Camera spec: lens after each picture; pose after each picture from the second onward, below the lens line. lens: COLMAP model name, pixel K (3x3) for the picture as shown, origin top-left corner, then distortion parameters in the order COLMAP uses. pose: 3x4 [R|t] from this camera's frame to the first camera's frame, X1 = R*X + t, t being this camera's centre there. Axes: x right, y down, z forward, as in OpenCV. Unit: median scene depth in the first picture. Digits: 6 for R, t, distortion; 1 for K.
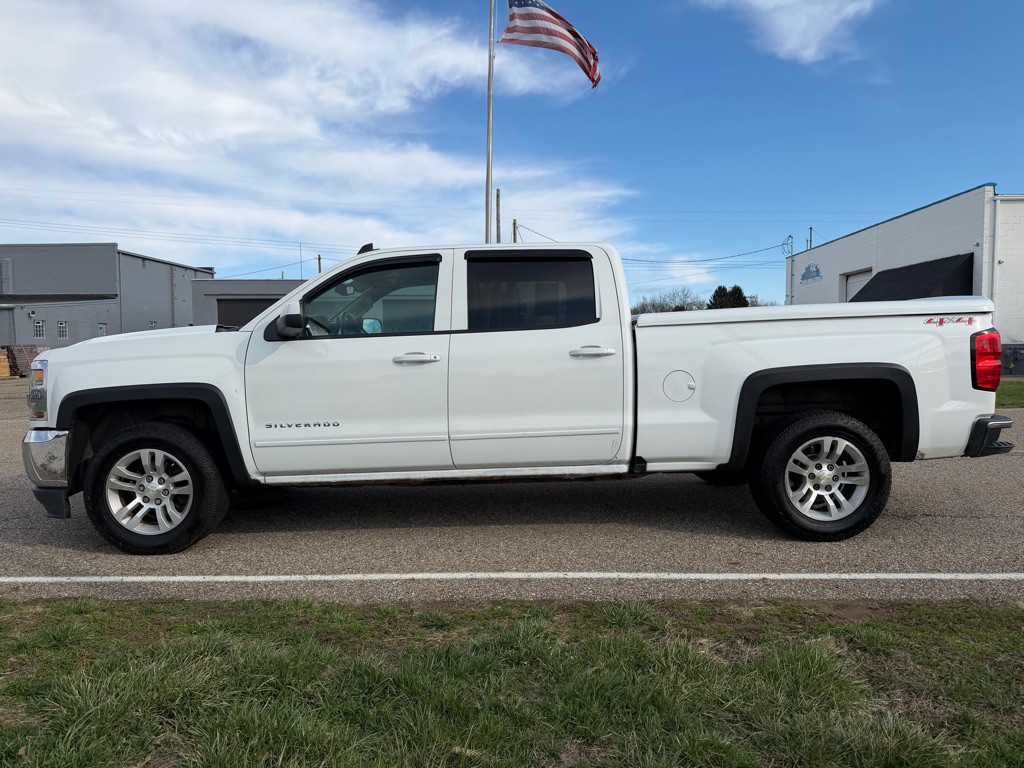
lens RADIAL K [[721.9, 0, 511.3], [0, 721.9, 386.4], [0, 0, 1]] dist [0.048917, -0.057990]
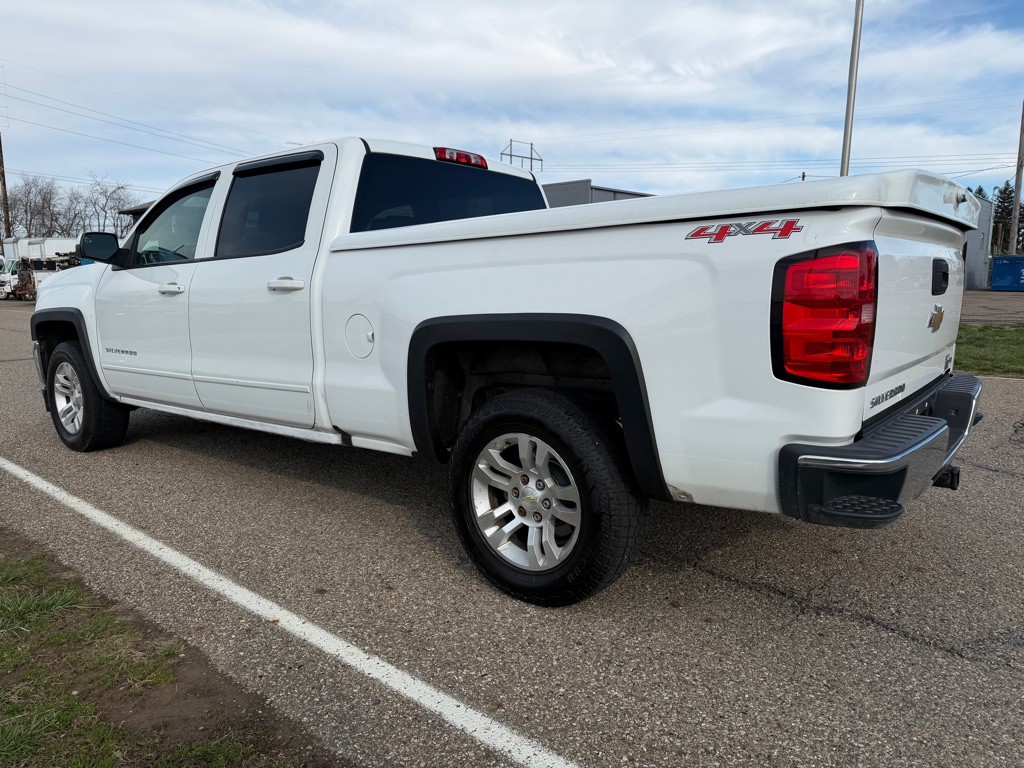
lens RADIAL K [[721.9, 0, 522.2], [0, 721.9, 371.8], [0, 0, 1]] dist [0.048917, -0.057990]
pose [[0.775008, 0.088924, -0.625664, 0.800738], [-0.038511, 0.994856, 0.093692, -0.036792], [0.630777, -0.048518, 0.774446, 0.537674]]
